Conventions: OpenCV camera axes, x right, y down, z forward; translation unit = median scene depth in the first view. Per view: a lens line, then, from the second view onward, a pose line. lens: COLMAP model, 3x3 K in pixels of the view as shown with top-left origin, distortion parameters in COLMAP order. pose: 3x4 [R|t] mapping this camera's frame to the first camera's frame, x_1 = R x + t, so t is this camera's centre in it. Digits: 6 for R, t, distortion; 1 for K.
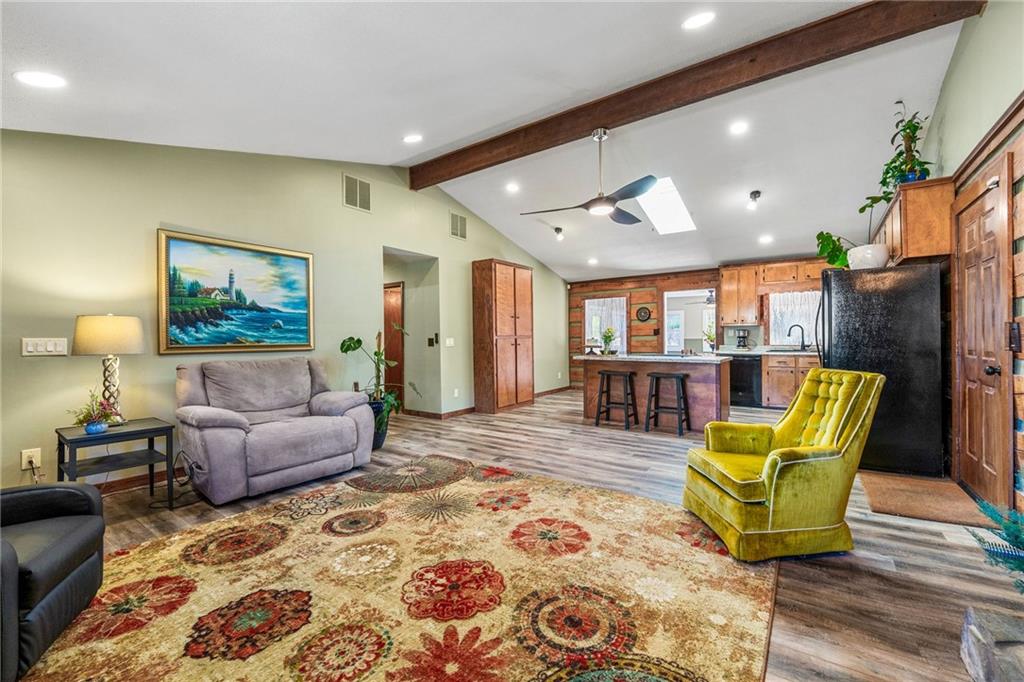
lens RADIAL K [[423.6, 0, 512.0], [0, 423.6, 341.0], [0, 0, 1]] dist [0.003613, -0.000017]
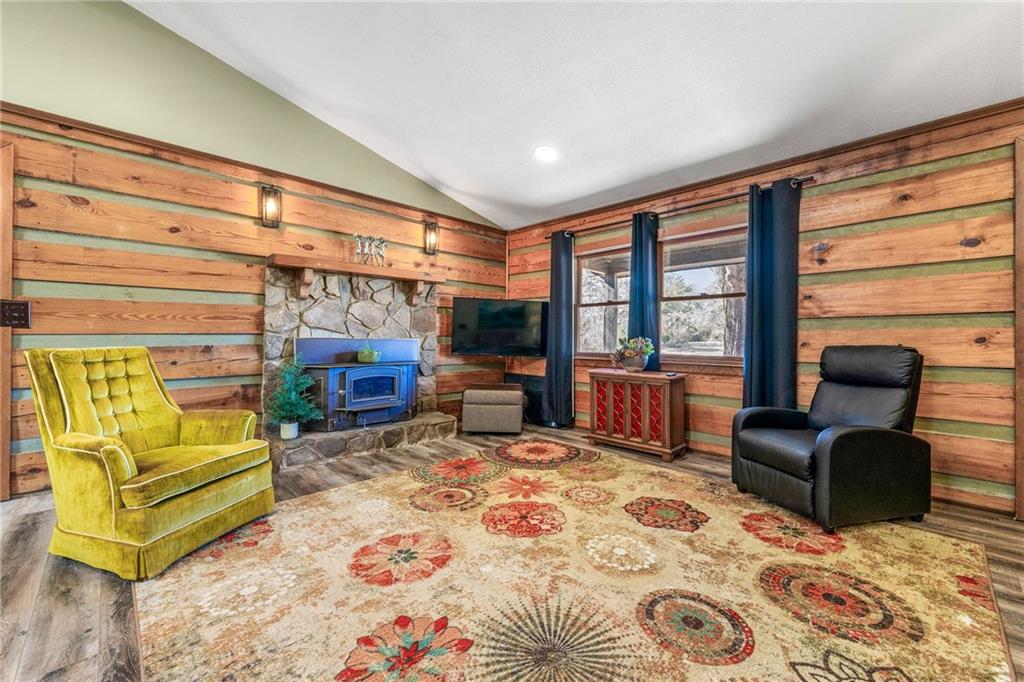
lens RADIAL K [[413.5, 0, 512.0], [0, 413.5, 341.0], [0, 0, 1]] dist [-0.000952, -0.000325]
pose [[-0.983728, 0.001532, 0.179660, -0.161315], [0.004095, 0.999895, 0.013893, 0.030065], [-0.179620, 0.014402, -0.983631, 1.102313]]
